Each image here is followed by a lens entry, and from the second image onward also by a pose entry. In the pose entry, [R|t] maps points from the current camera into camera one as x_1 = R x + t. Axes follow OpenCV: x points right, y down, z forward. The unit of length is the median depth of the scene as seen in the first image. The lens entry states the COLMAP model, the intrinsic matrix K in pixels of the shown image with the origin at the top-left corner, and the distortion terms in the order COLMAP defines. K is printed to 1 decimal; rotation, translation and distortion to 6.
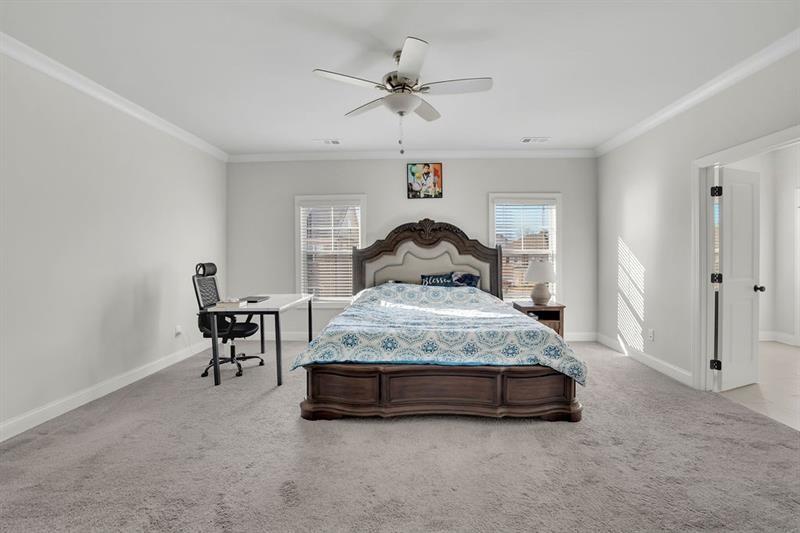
lens RADIAL K [[357.3, 0, 398.1], [0, 357.3, 257.6], [0, 0, 1]] dist [-0.048090, 0.014546]
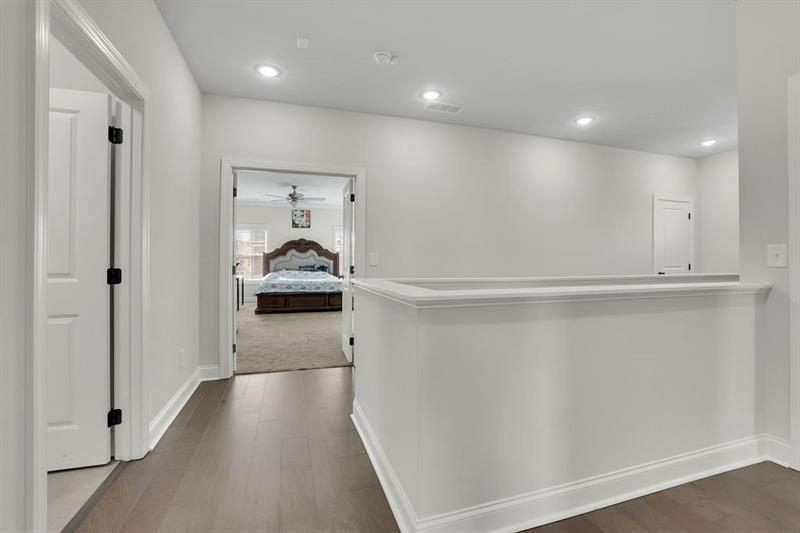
lens RADIAL K [[357.3, 0, 398.1], [0, 357.3, 257.6], [0, 0, 1]] dist [-0.048090, 0.014546]
pose [[0.939408, 0.009685, 0.342665, -0.101205], [-0.003455, 0.999818, -0.018788, 0.036481], [-0.342785, 0.016466, 0.939270, -1.101971]]
